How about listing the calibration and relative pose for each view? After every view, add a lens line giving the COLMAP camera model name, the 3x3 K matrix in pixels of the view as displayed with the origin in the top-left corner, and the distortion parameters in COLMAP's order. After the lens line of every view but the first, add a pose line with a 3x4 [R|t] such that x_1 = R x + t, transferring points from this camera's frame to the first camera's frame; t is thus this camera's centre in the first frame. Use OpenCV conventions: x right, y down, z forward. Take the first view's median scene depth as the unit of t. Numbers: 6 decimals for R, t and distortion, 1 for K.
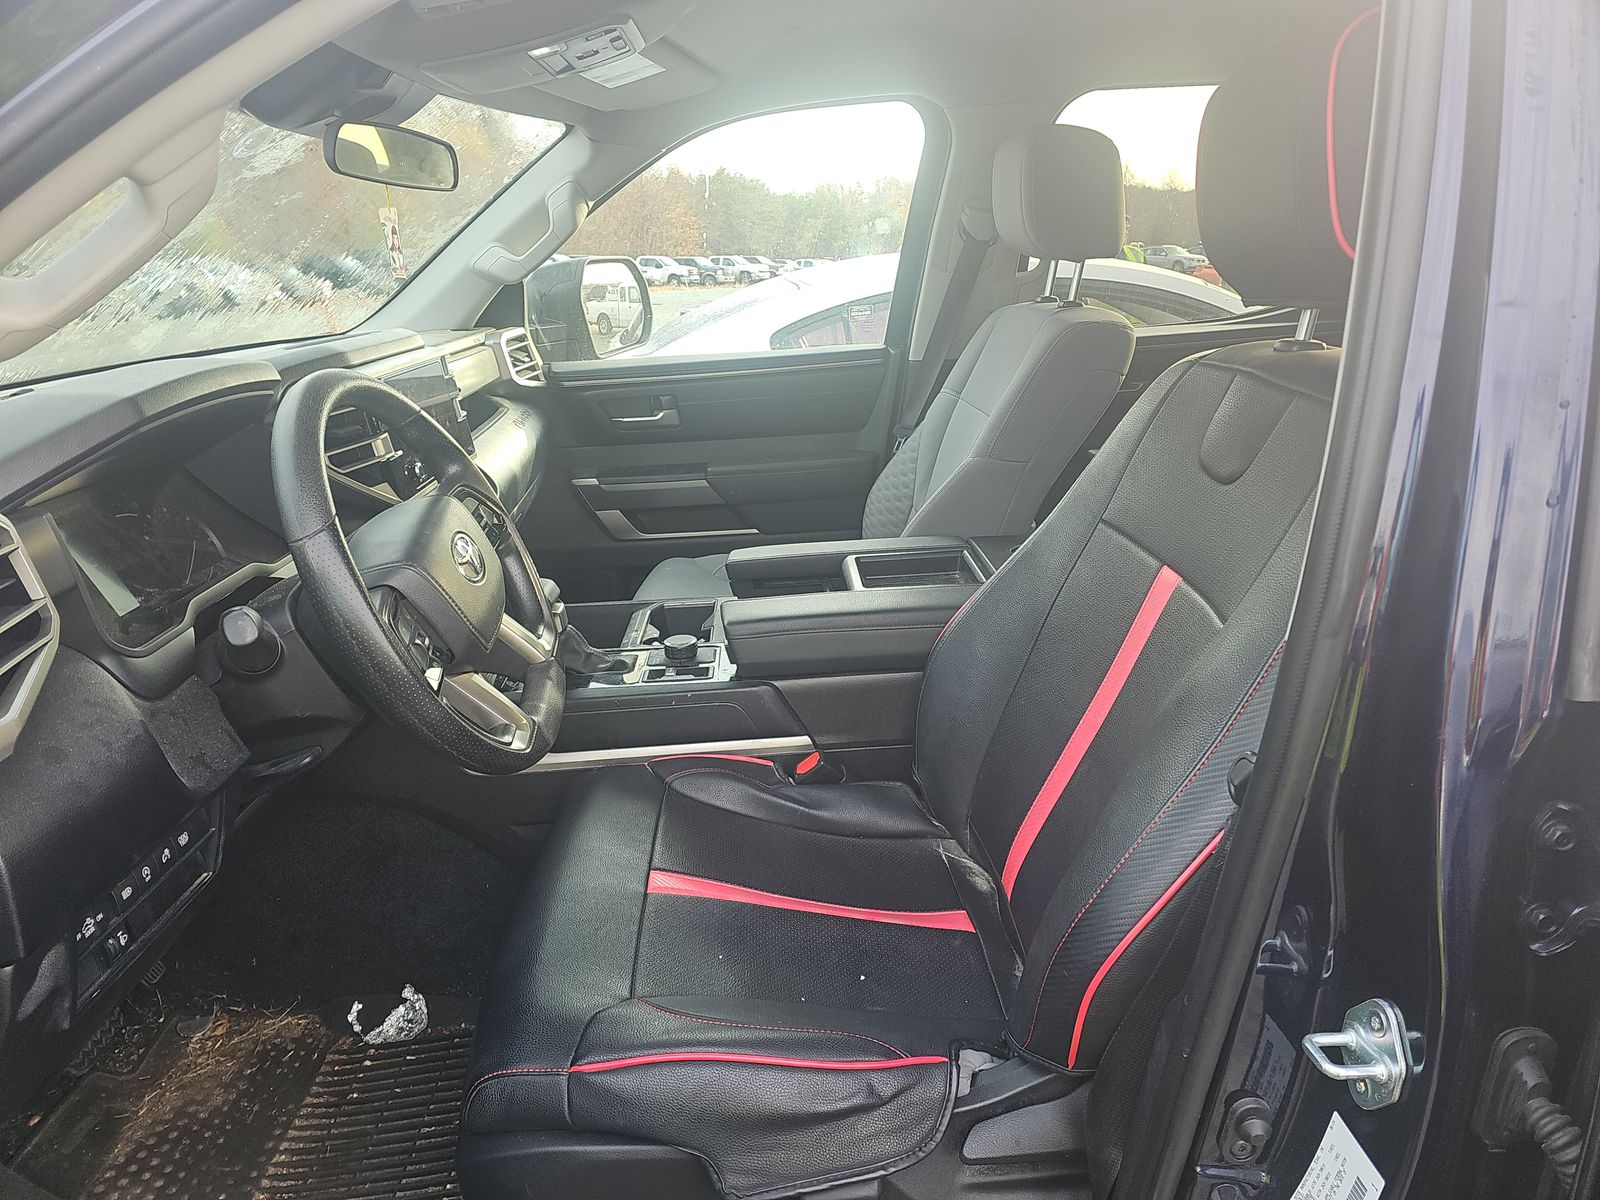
lens RADIAL K [[1082.1, 0, 800.0], [0, 1082.1, 600.0], [0, 0, 1]] dist [0.069234, -0.082549]
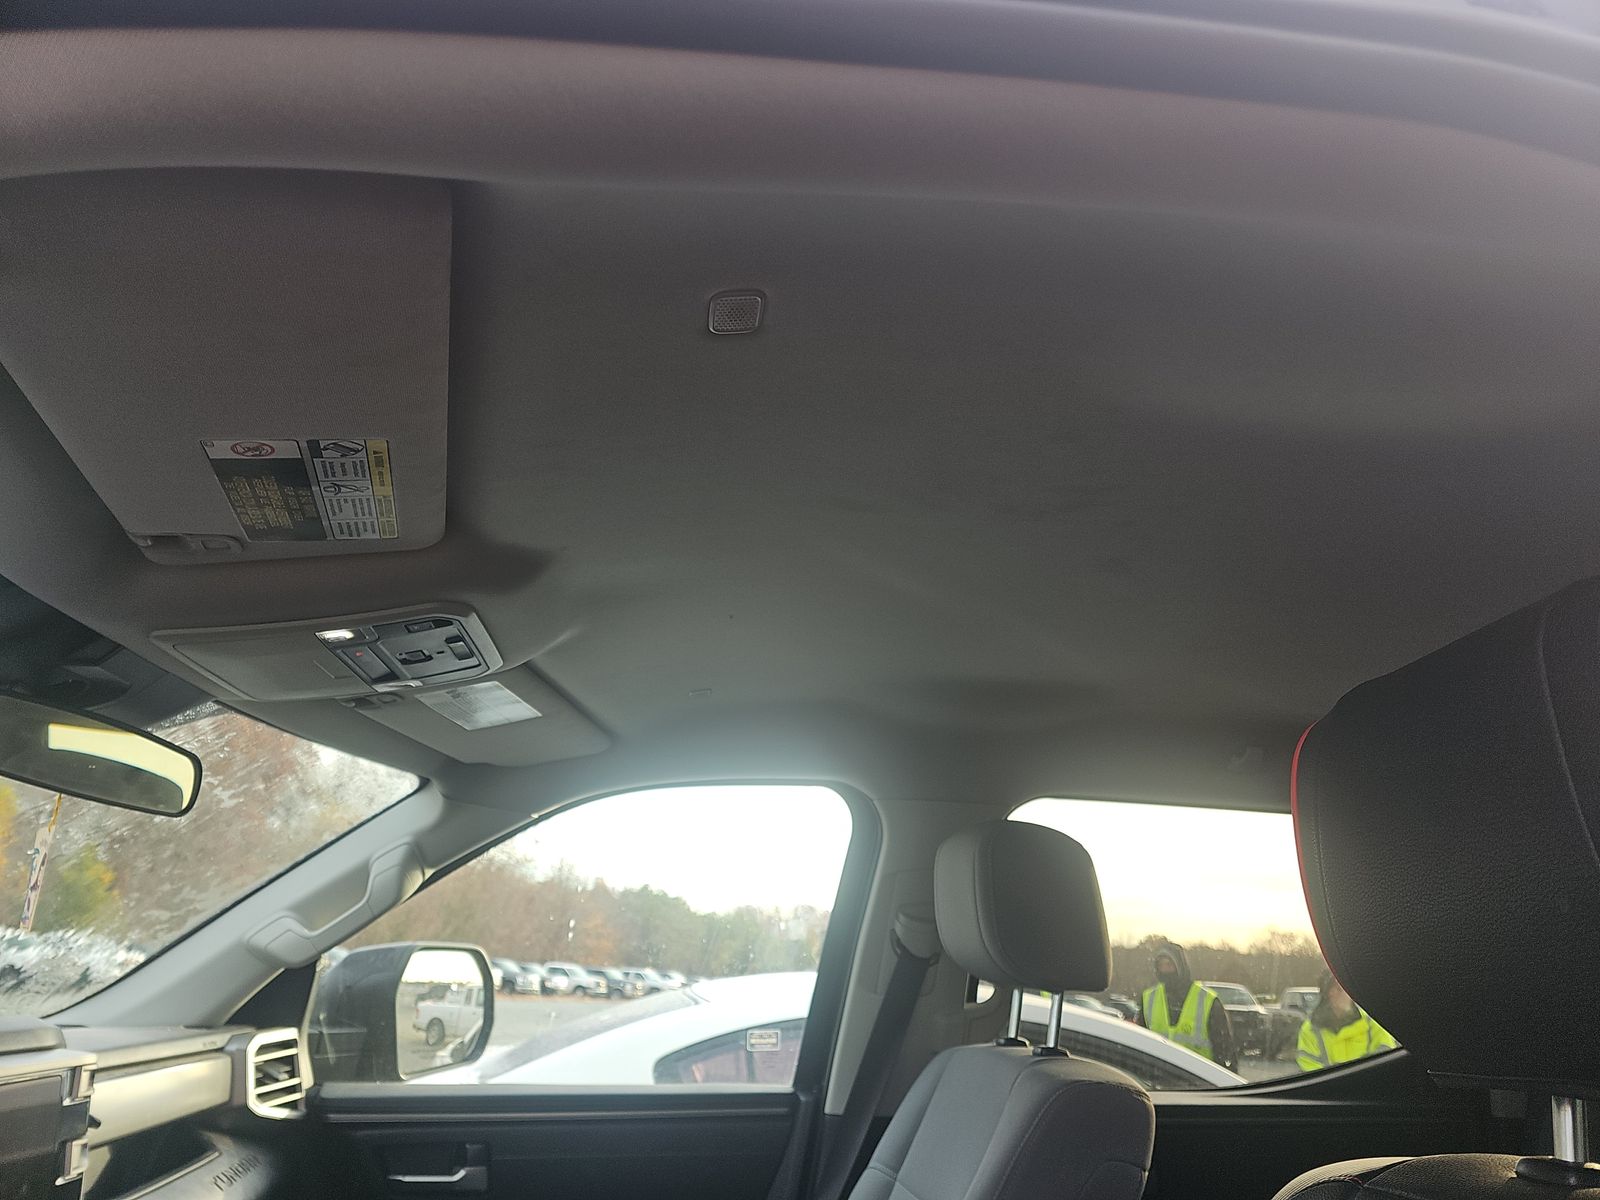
lens RADIAL K [[1082.1, 0, 800.0], [0, 1082.1, 600.0], [0, 0, 1]] dist [0.069234, -0.082549]
pose [[0.994587, 0.093747, 0.044810, 0.019204], [-0.048343, 0.799232, -0.599076, -0.056504], [-0.091975, 0.593667, 0.799437, 0.214131]]
